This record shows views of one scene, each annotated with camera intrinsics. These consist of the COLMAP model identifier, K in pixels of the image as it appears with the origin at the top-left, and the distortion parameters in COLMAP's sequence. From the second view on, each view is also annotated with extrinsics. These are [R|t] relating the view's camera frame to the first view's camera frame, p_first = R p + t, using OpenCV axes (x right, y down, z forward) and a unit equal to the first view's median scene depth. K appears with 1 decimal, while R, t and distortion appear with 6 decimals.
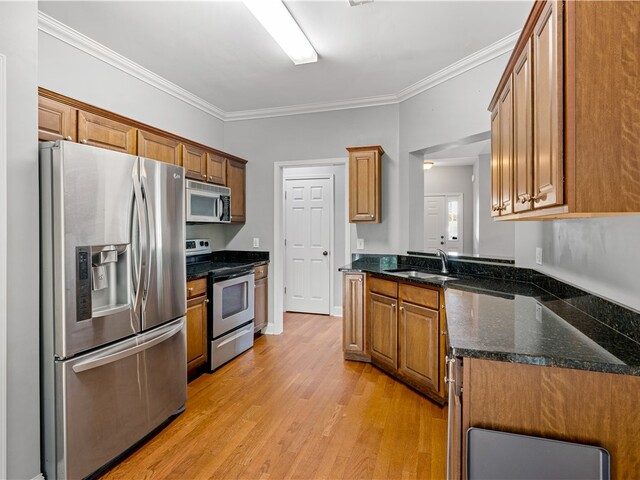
lens RADIAL K [[351.2, 0, 321.3], [0, 351.2, 237.8], [0, 0, 1]] dist [0.000439, 0.000421]
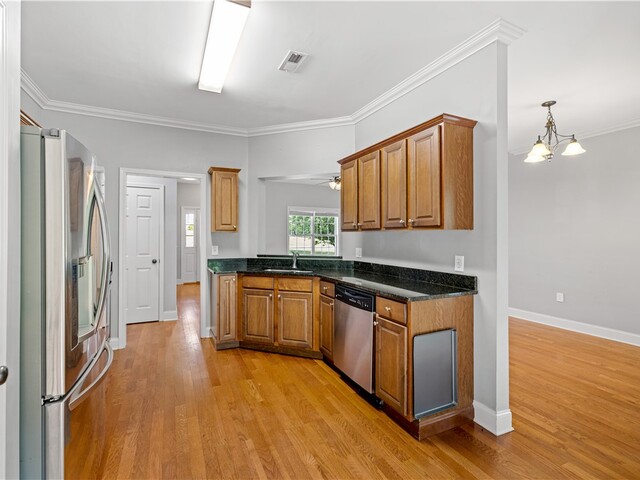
lens RADIAL K [[304.8, 0, 318.8], [0, 304.8, 246.4], [0, 0, 1]] dist [0.000678, 0.000785]
pose [[0.731589, -0.024175, 0.681317, -0.403299], [0.021329, 0.999694, 0.012568, -0.001230], [-0.681412, 0.005337, 0.731880, 0.038305]]
